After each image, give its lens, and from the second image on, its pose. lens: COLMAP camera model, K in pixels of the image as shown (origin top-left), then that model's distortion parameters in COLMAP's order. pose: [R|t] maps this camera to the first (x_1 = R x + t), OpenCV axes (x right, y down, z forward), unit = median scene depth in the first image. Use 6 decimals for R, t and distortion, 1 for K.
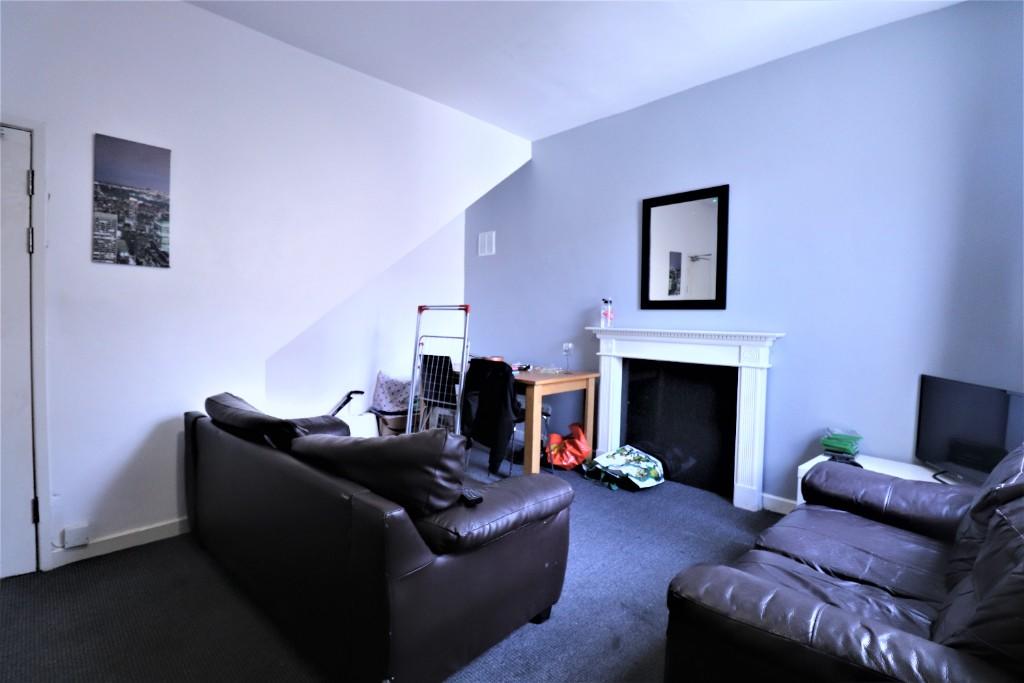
lens RADIAL K [[474.4, 0, 507.3], [0, 474.4, 333.8], [0, 0, 1]] dist [0.001039, -0.010723]
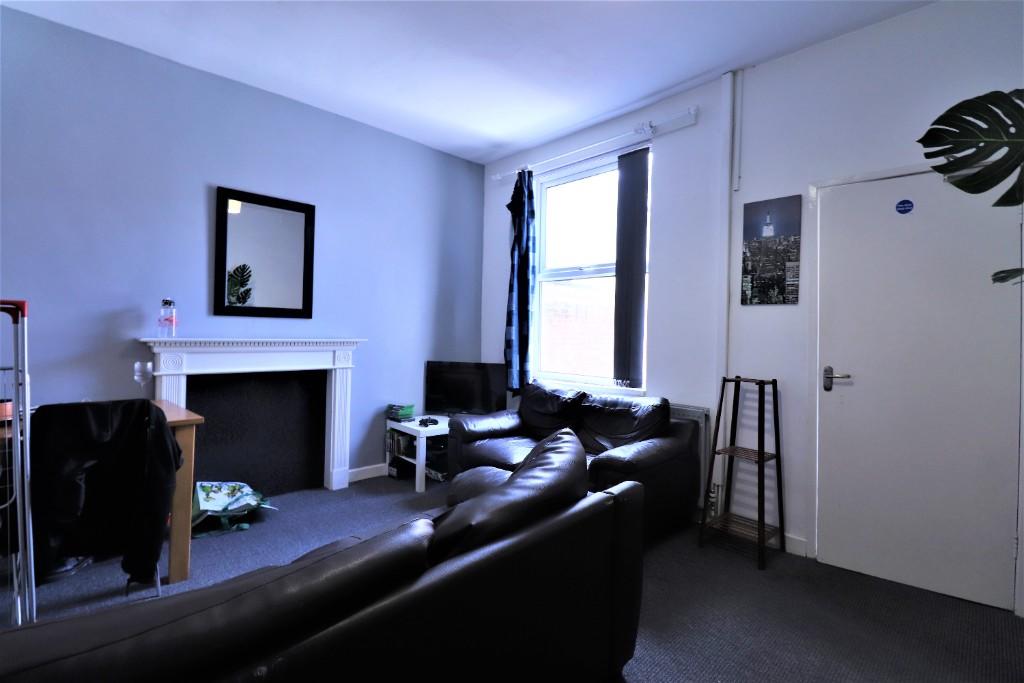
lens RADIAL K [[474.4, 0, 507.3], [0, 474.4, 333.8], [0, 0, 1]] dist [0.001039, -0.010723]
pose [[0.017670, -0.020621, 0.999631, -0.612976], [0.012954, 0.999708, 0.020394, -0.031751], [-0.999760, 0.012589, 0.017932, 0.517483]]
